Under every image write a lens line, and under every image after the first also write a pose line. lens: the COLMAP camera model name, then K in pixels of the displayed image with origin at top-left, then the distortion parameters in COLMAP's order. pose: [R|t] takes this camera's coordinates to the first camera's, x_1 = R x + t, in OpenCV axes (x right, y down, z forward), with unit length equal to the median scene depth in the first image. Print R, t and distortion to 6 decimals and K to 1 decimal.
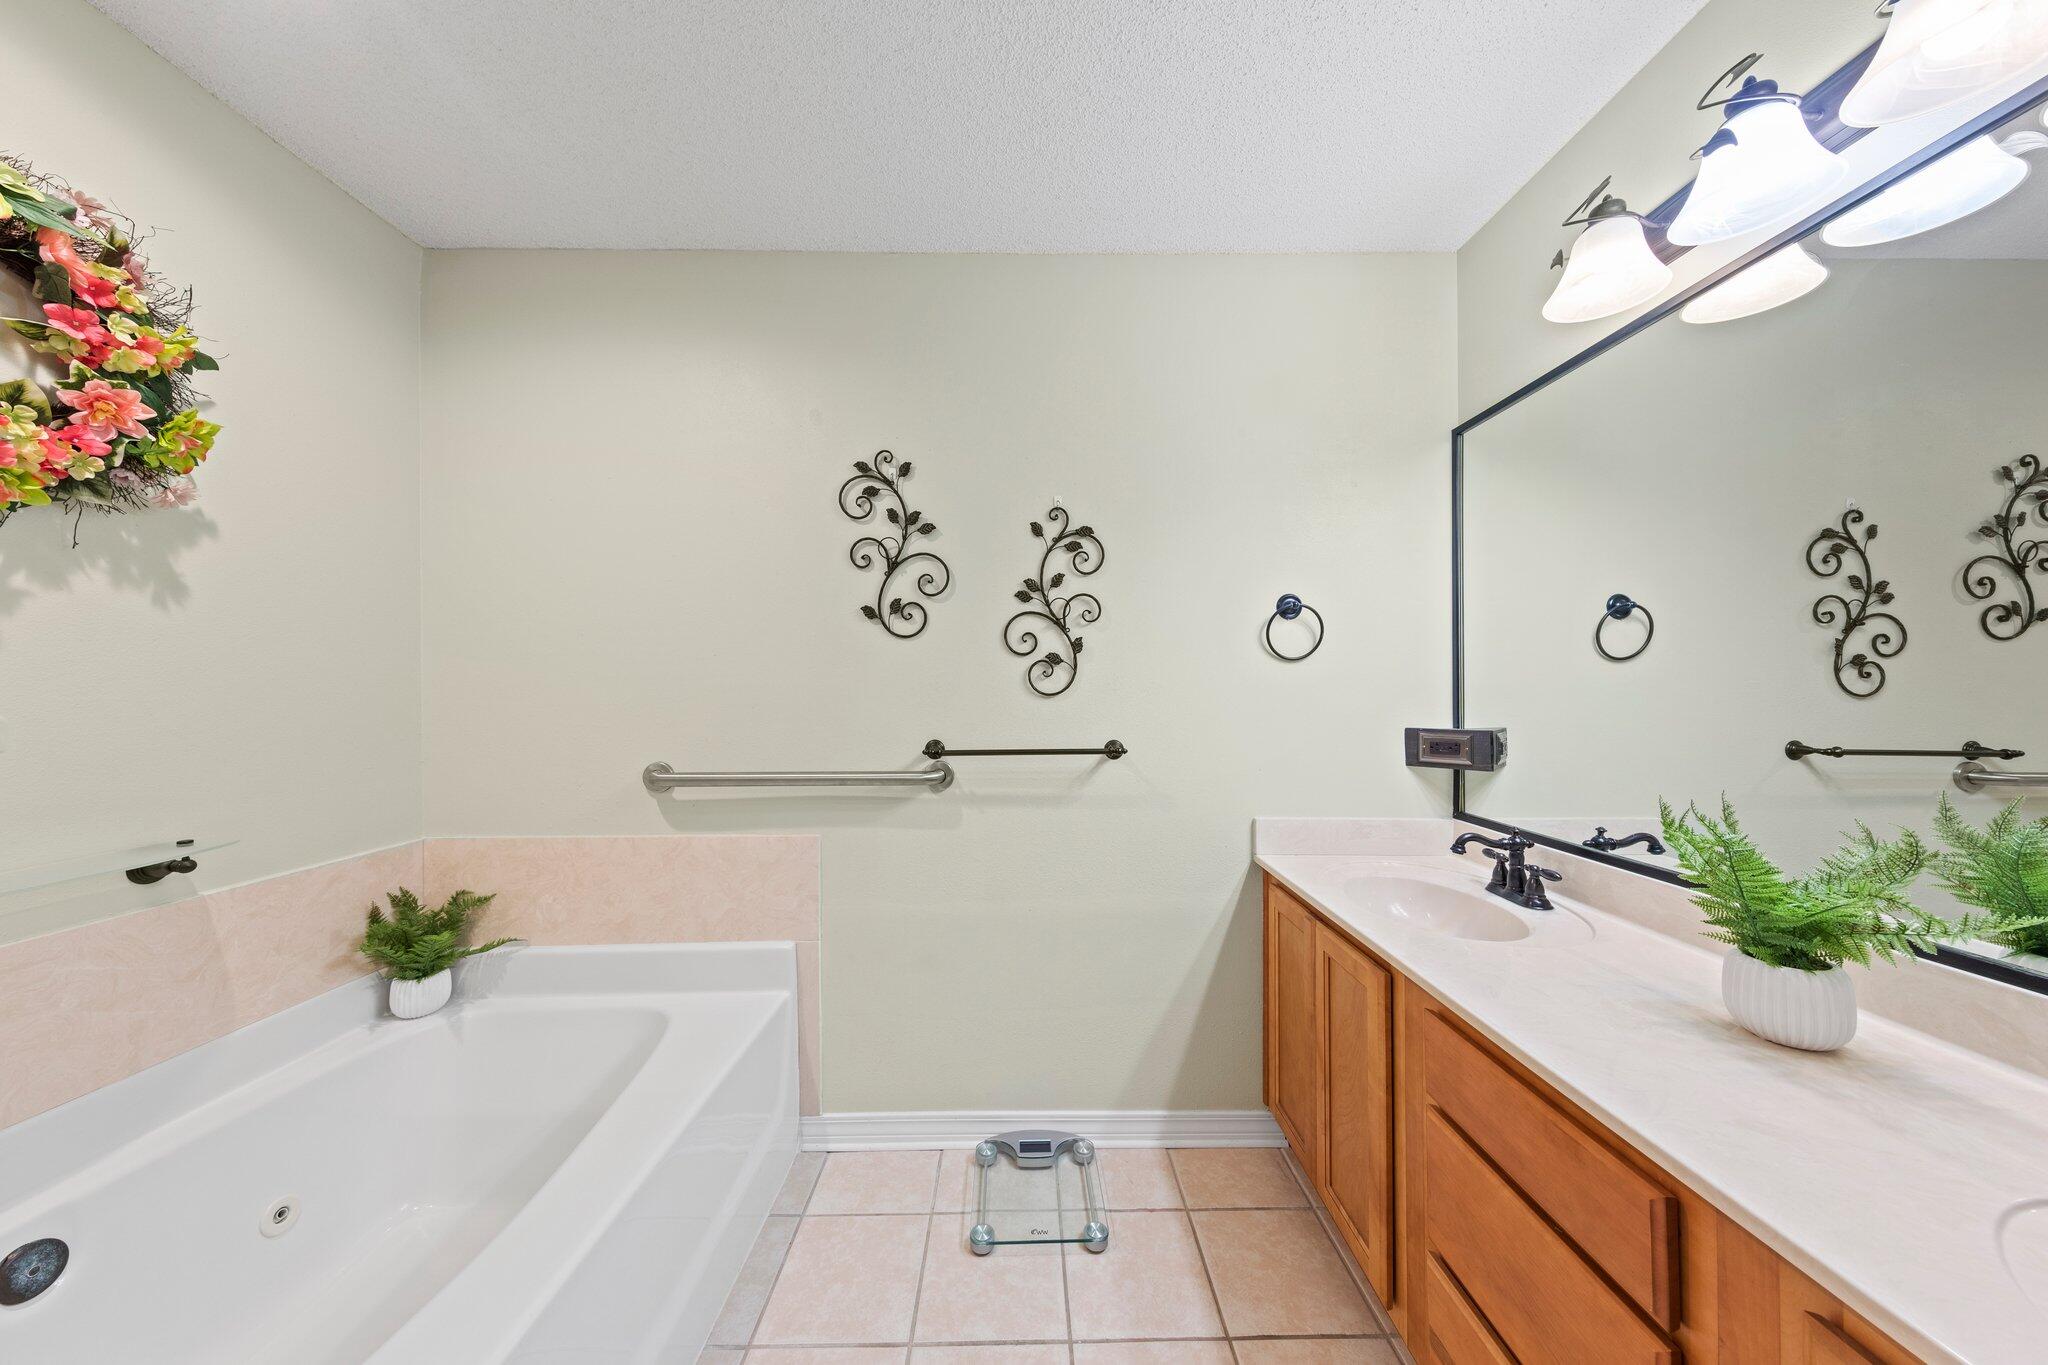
lens RADIAL K [[654.1, 0, 1032.1], [0, 654.1, 680.0], [0, 0, 1]] dist [0.003984, -0.000247]
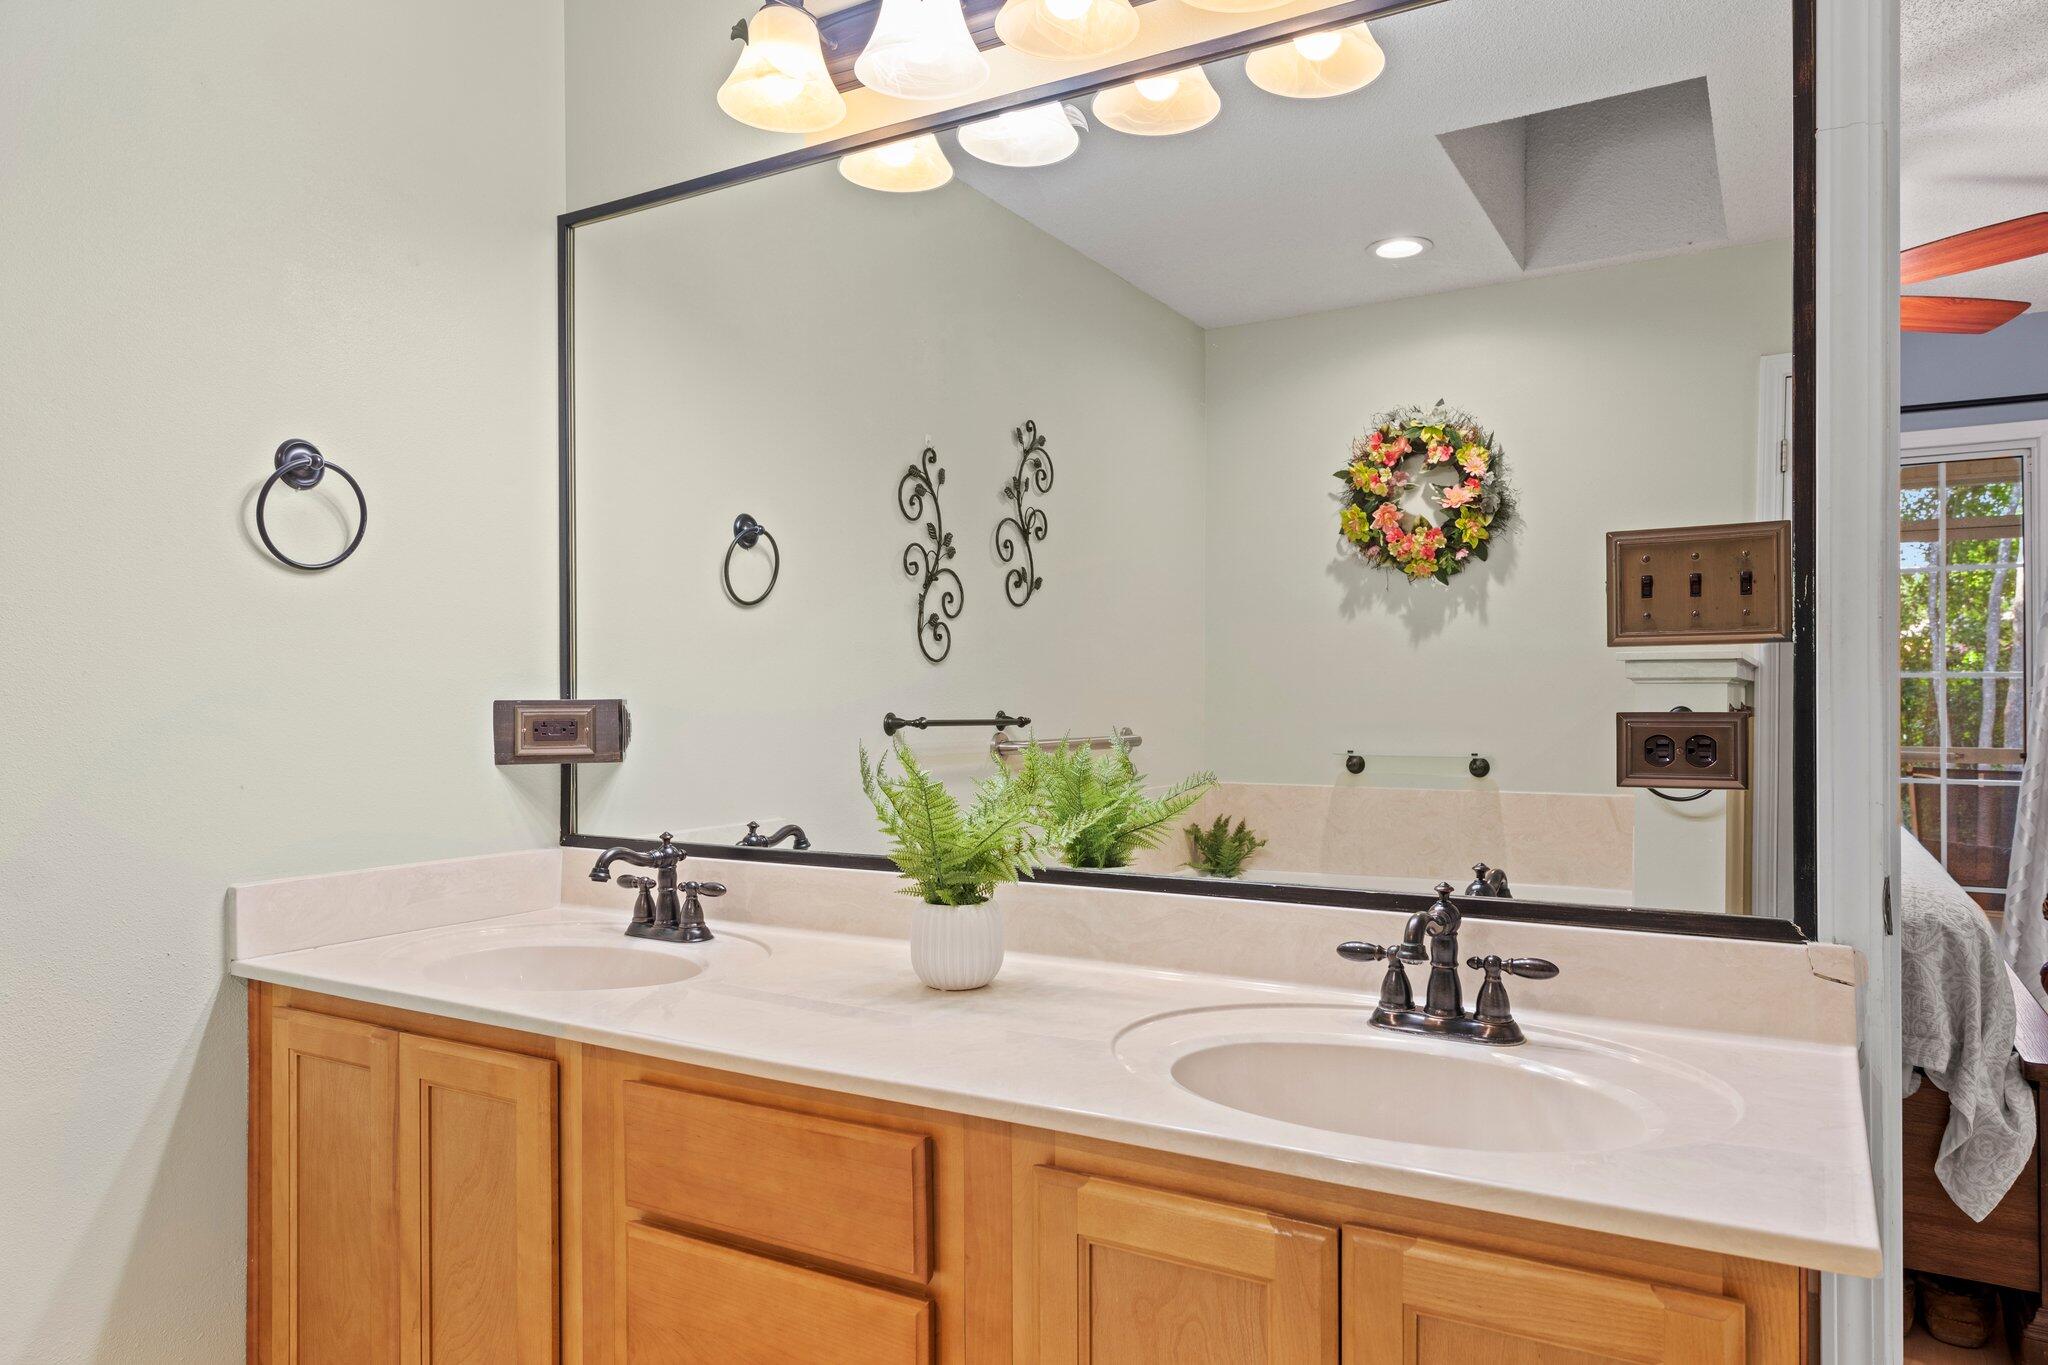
lens RADIAL K [[1338.6, 0, 1039.6], [0, 1338.6, 692.7], [0, 0, 1]] dist [0.018398, 0.000081]
pose [[0.507676, -0.002754, 0.861543, -0.221424], [0.000974, 0.999996, 0.002623, 0.064241], [-0.861547, -0.000493, 0.507677, -0.033026]]
